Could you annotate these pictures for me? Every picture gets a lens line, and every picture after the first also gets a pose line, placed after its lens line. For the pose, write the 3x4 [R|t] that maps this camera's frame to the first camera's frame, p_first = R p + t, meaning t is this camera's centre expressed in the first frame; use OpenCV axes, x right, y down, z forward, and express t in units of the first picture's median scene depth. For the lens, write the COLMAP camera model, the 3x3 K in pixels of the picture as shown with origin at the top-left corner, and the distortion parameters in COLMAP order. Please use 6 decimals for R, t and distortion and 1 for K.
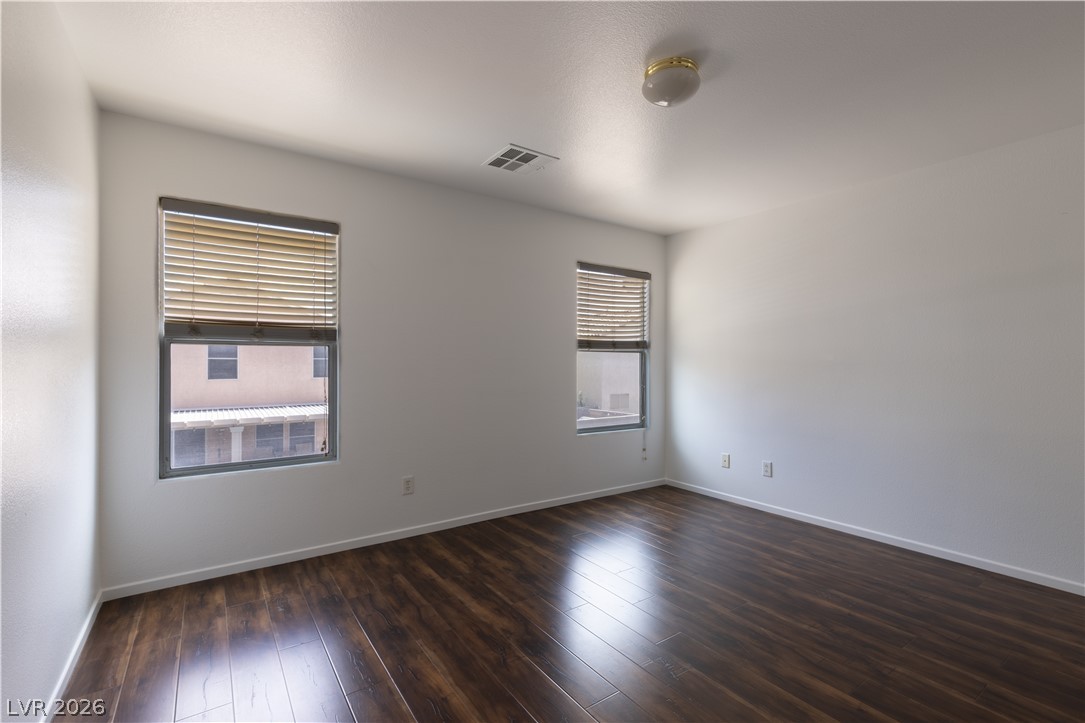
lens RADIAL K [[484.5, 0, 541.2], [0, 484.5, 366.2], [0, 0, 1]] dist [-0.001078, 0.000872]
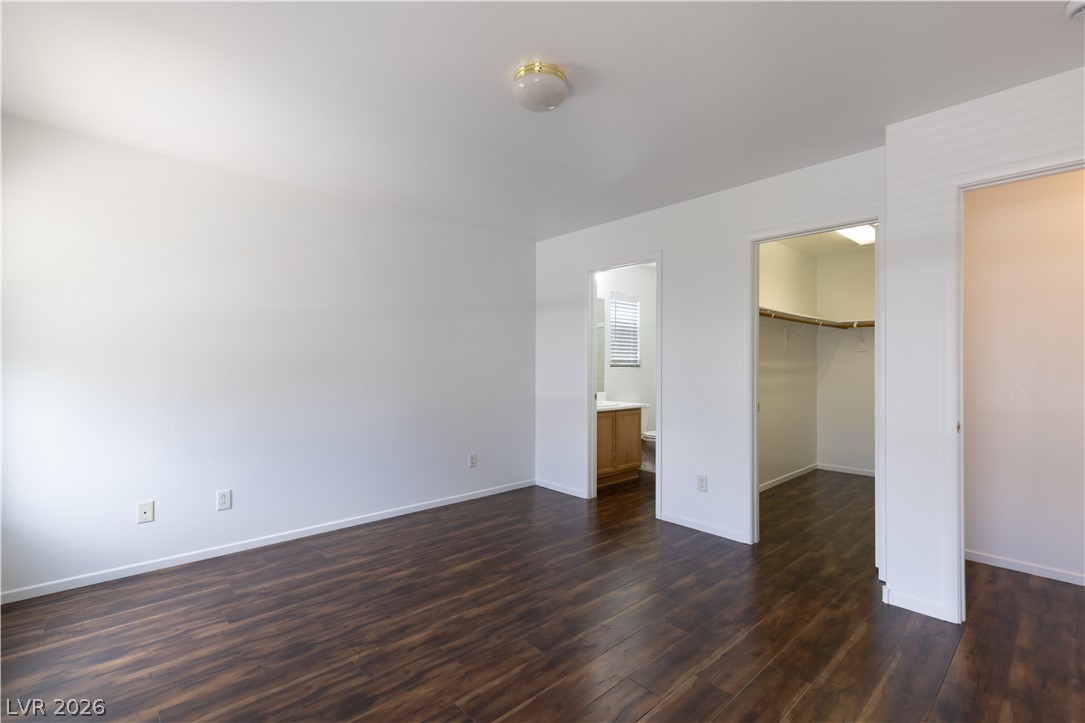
lens RADIAL K [[484.5, 0, 546.8], [0, 484.5, 362.1], [0, 0, 1]] dist [-0.001078, 0.000872]
pose [[-0.137681, 0.012939, 0.990392, -0.478777], [0.016820, 0.999801, -0.010724, 0.013204], [-0.990334, 0.015182, -0.137871, 0.769298]]
